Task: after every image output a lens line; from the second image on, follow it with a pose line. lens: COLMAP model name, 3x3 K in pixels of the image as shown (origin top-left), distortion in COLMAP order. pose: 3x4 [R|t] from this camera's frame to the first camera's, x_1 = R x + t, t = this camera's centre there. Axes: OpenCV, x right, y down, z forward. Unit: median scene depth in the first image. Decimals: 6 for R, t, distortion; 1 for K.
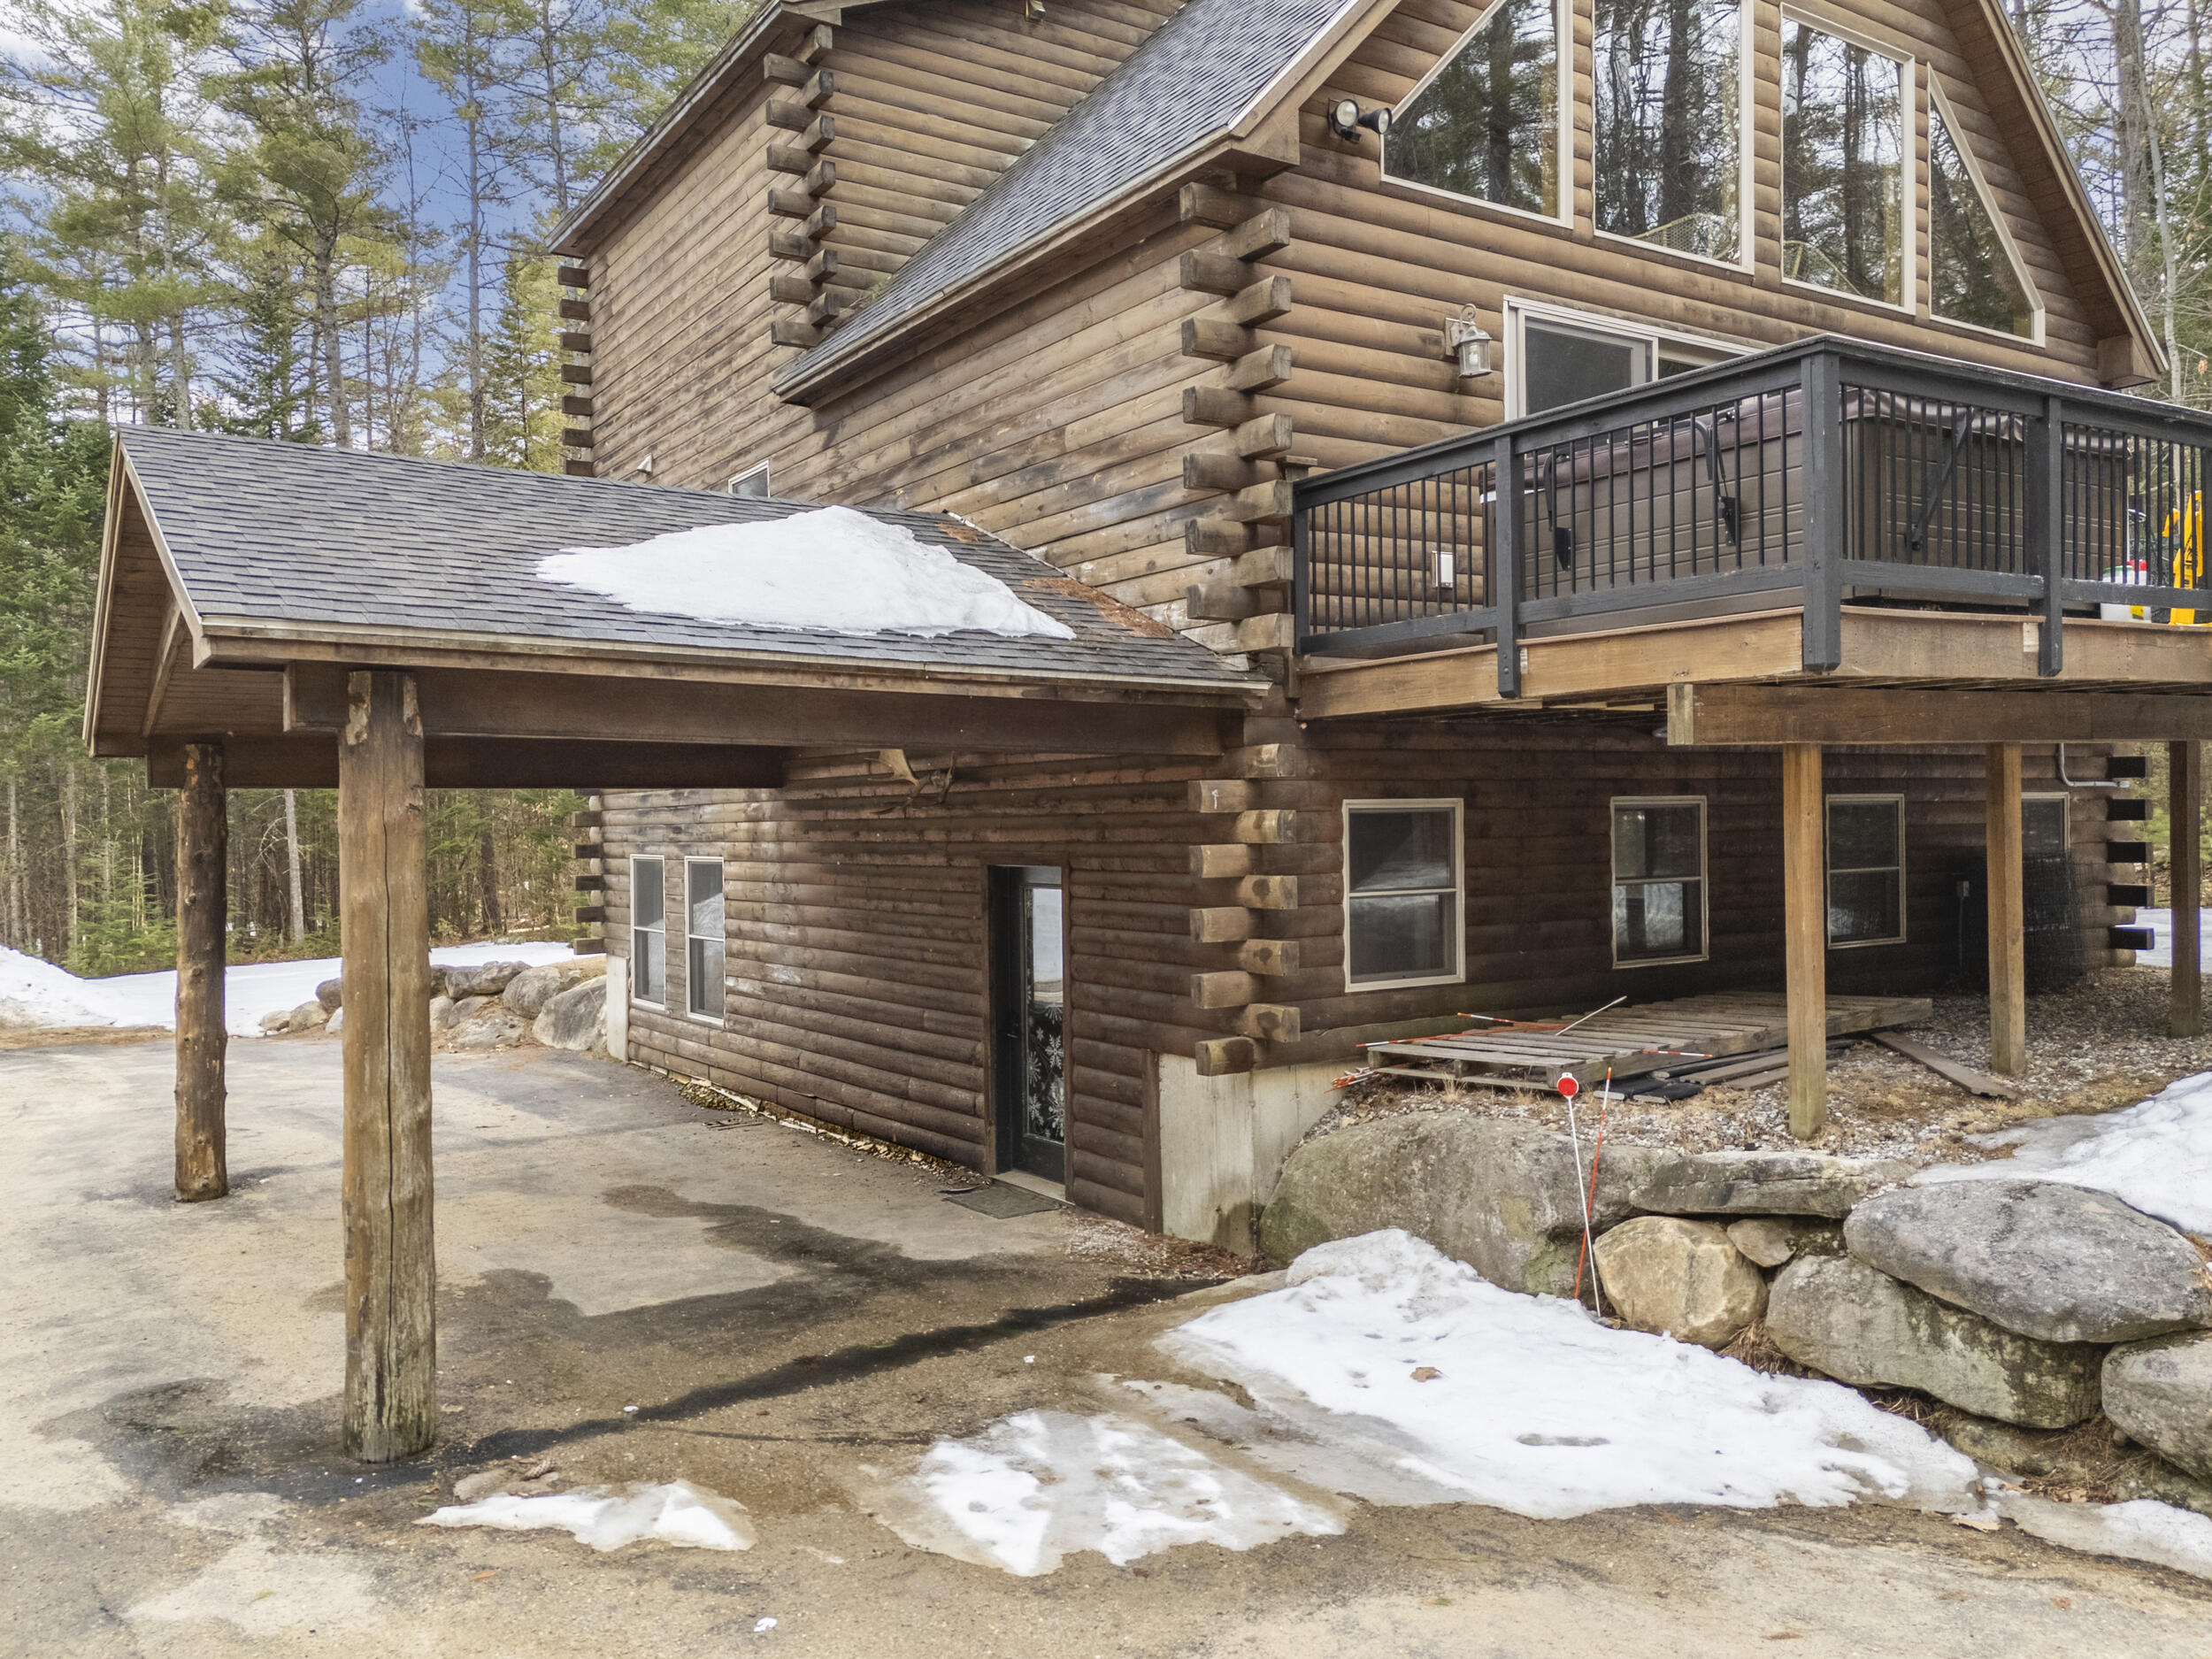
lens RADIAL K [[1678.4, 0, 1107.8], [0, 1678.4, 820.8], [0, 0, 1]] dist [0.070496, -0.049571]
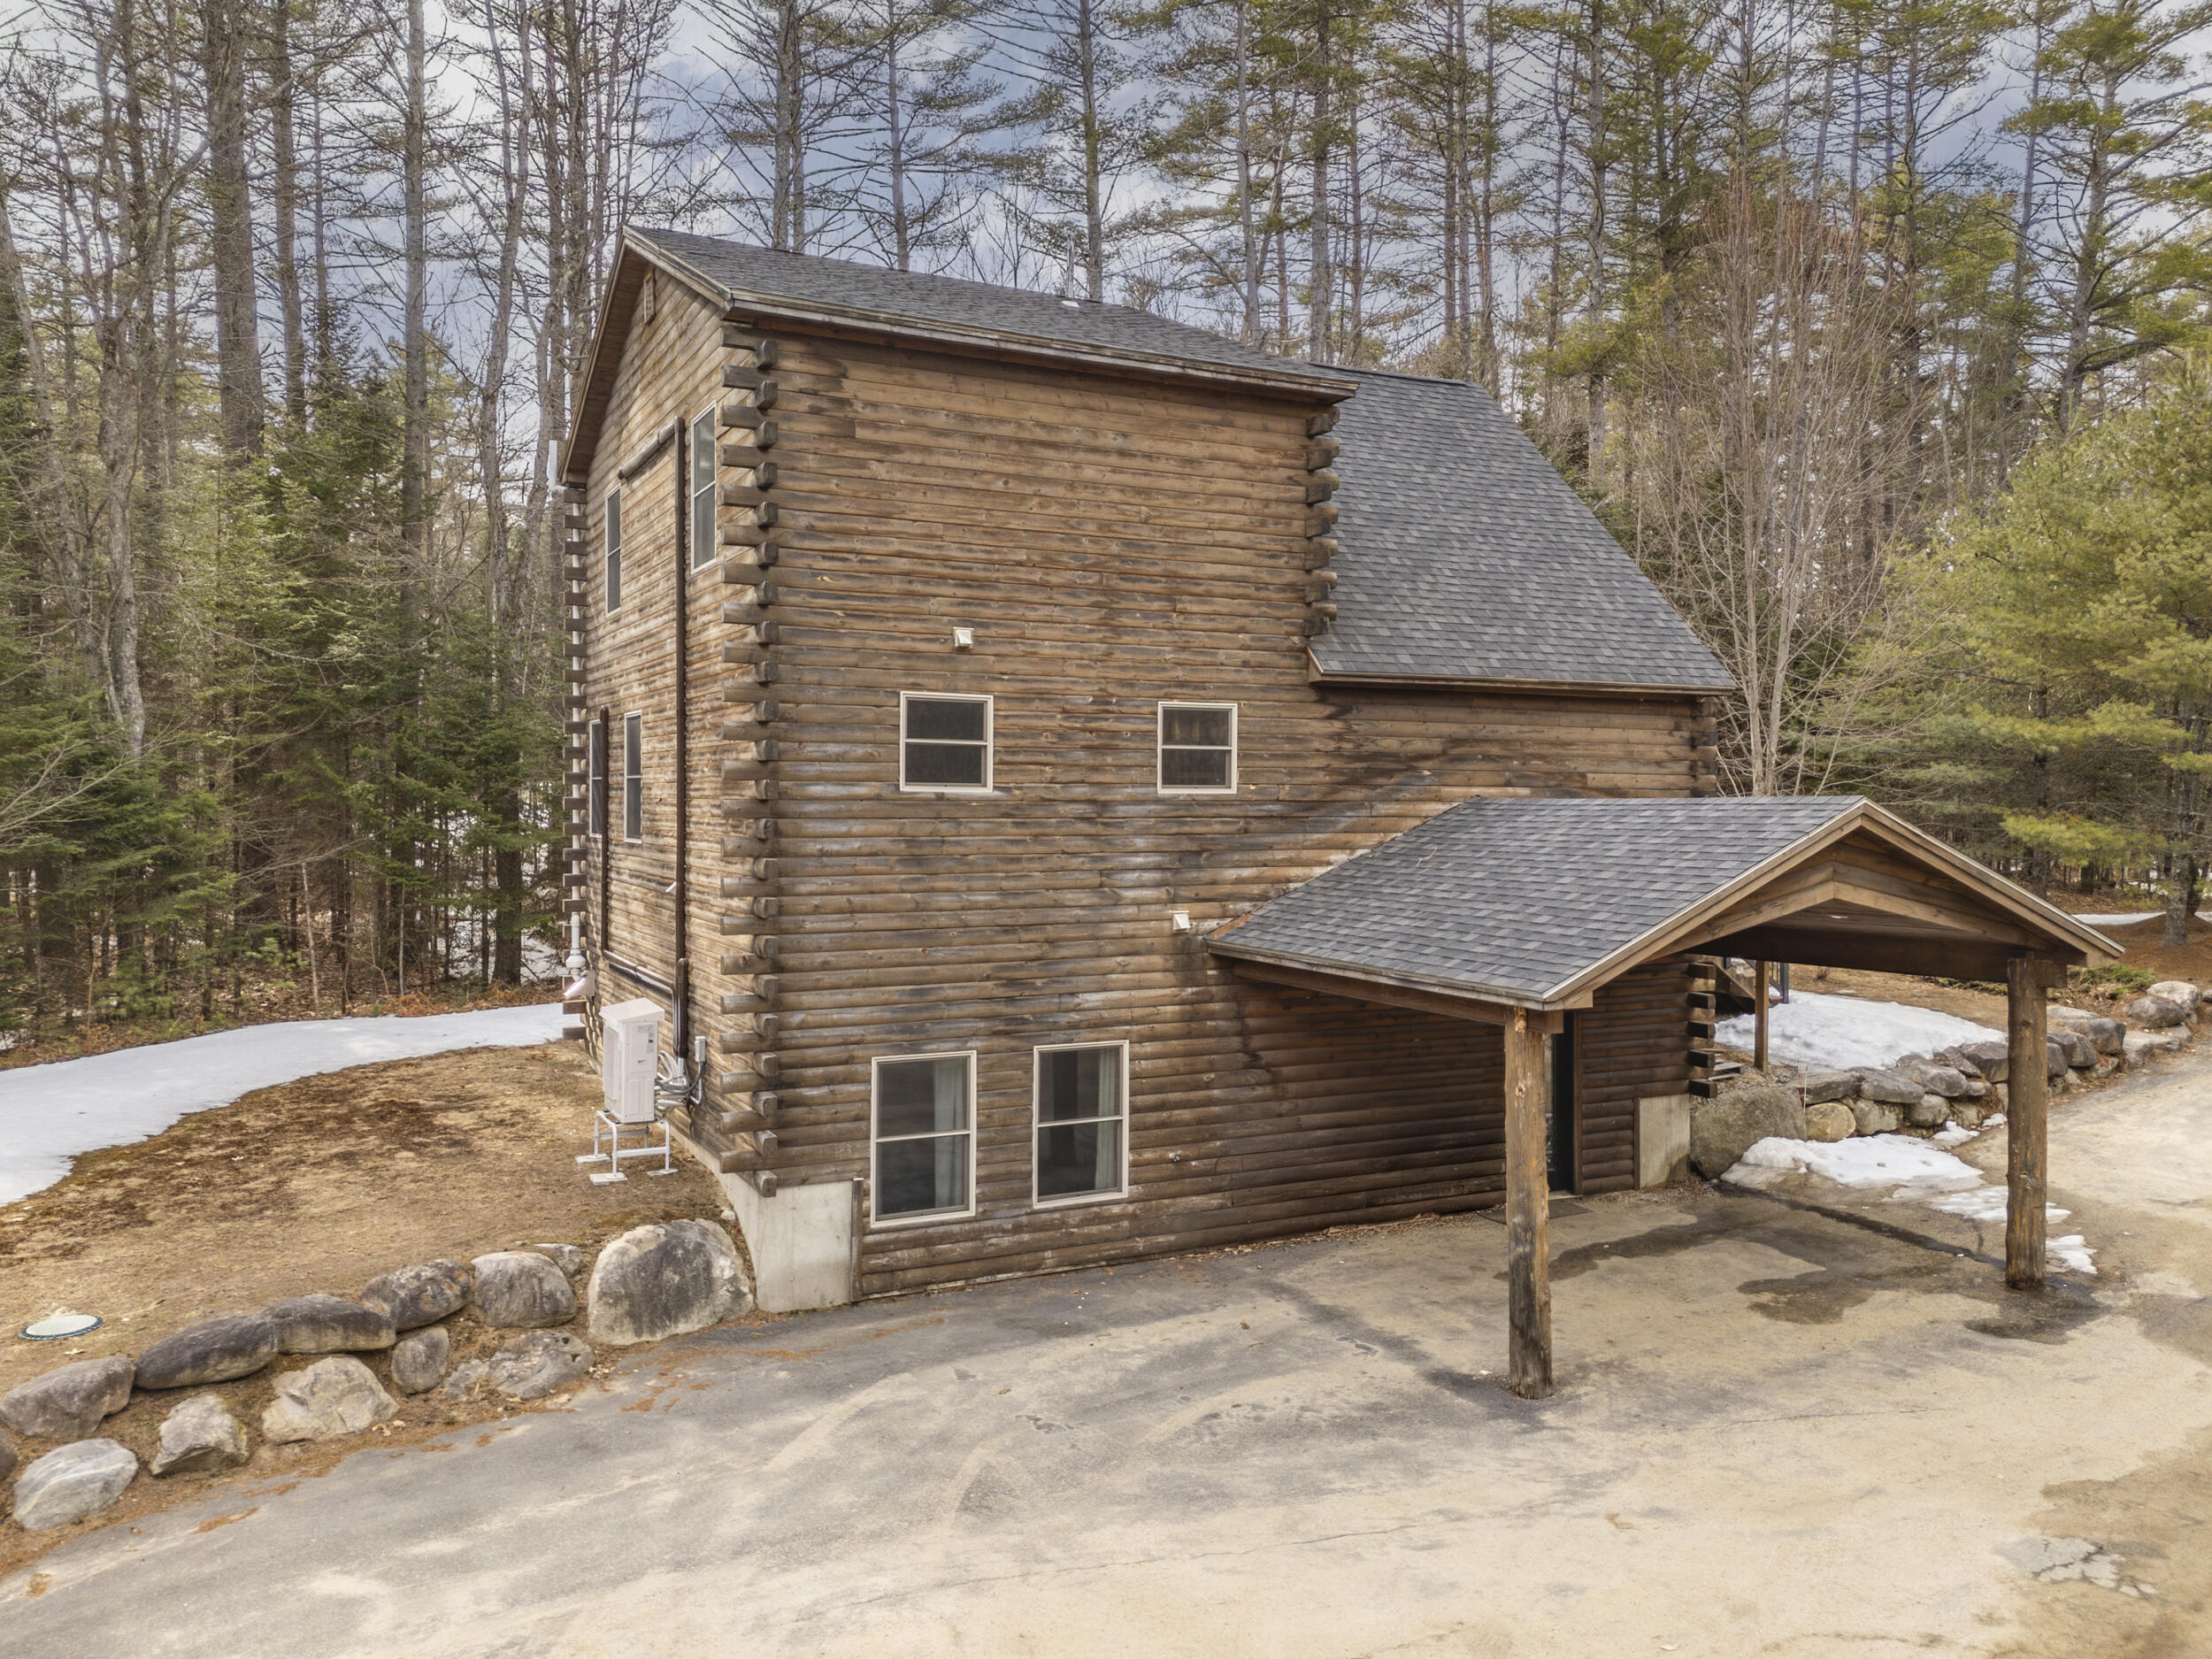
lens RADIAL K [[1627.4, 0, 1097.5], [0, 1627.4, 844.9], [0, 0, 1]] dist [0.099161, -0.104922]
pose [[0.113160, -0.006888, 0.993553, -2.205563], [-0.006422, 0.999950, 0.007664, -0.196146], [-0.993556, -0.007248, 0.113110, 1.563664]]
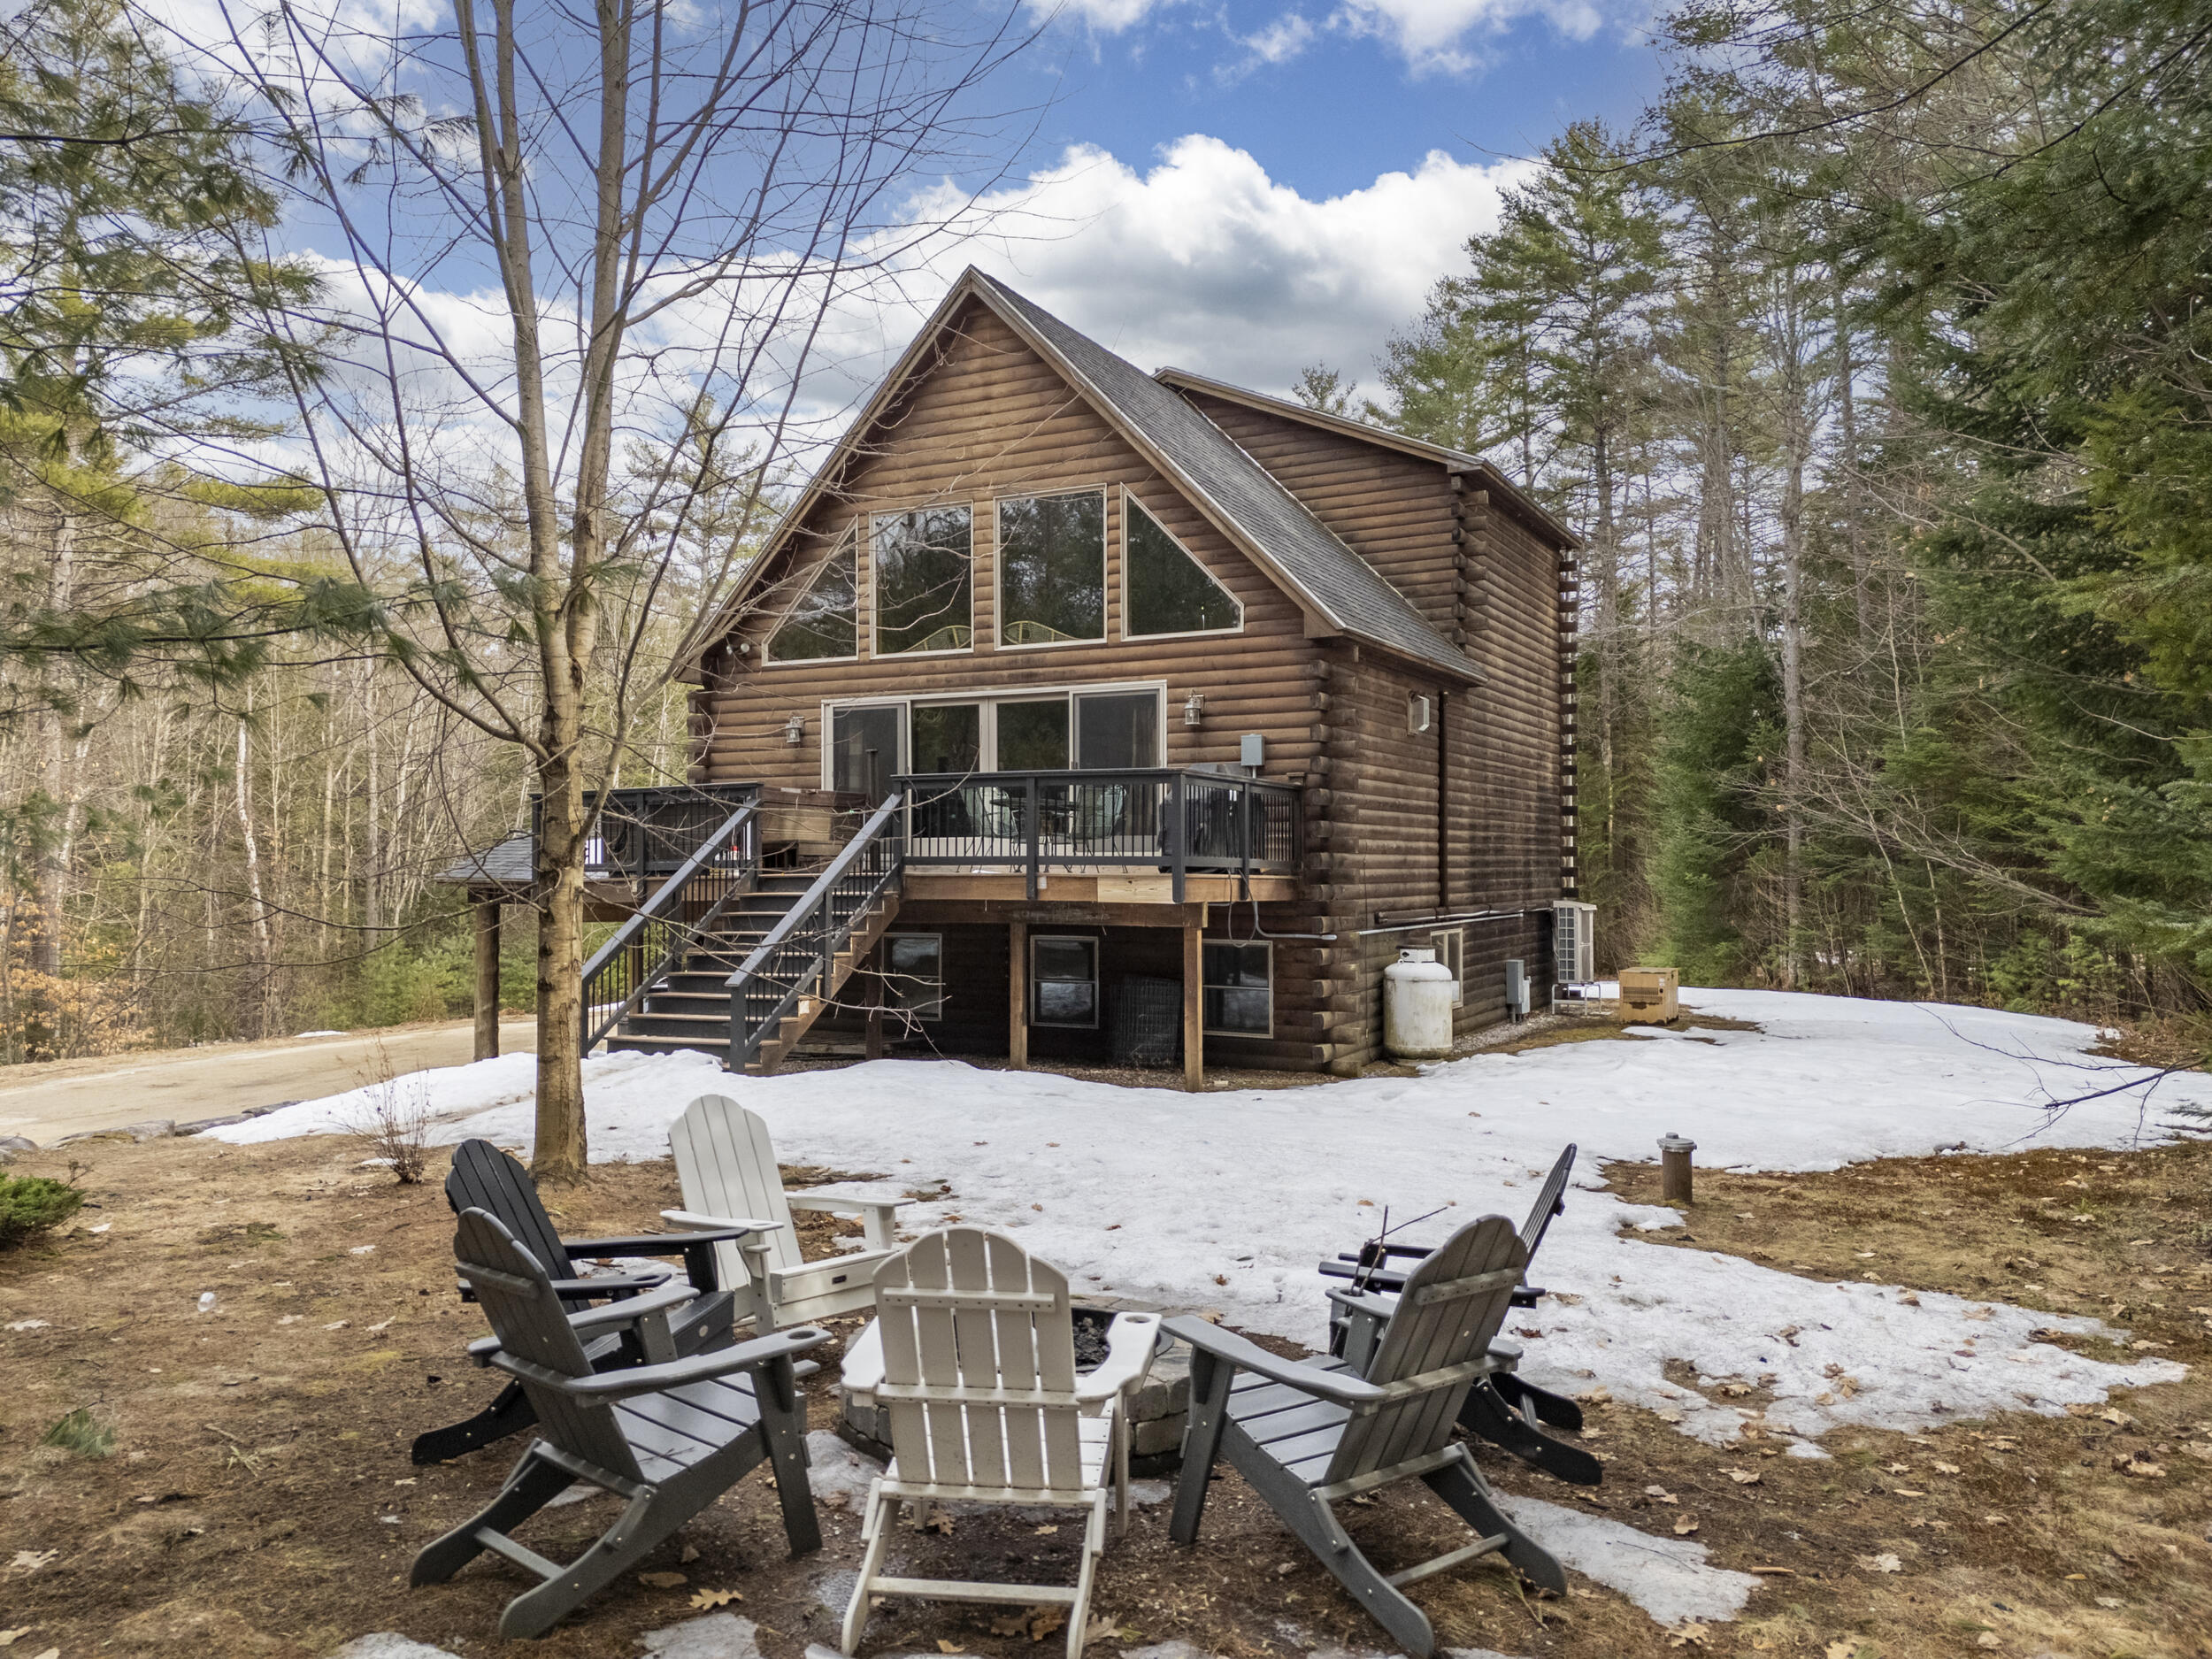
lens RADIAL K [[1609.8, 0, 1100.5], [0, 1609.8, 862.3], [0, 0, 1]] dist [0.065712, -0.055131]
pose [[0.490146, 0.014214, -0.871525, 2.538686], [-0.002119, 0.999884, 0.015116, -0.151270], [0.871638, -0.005562, 0.490119, 0.328001]]
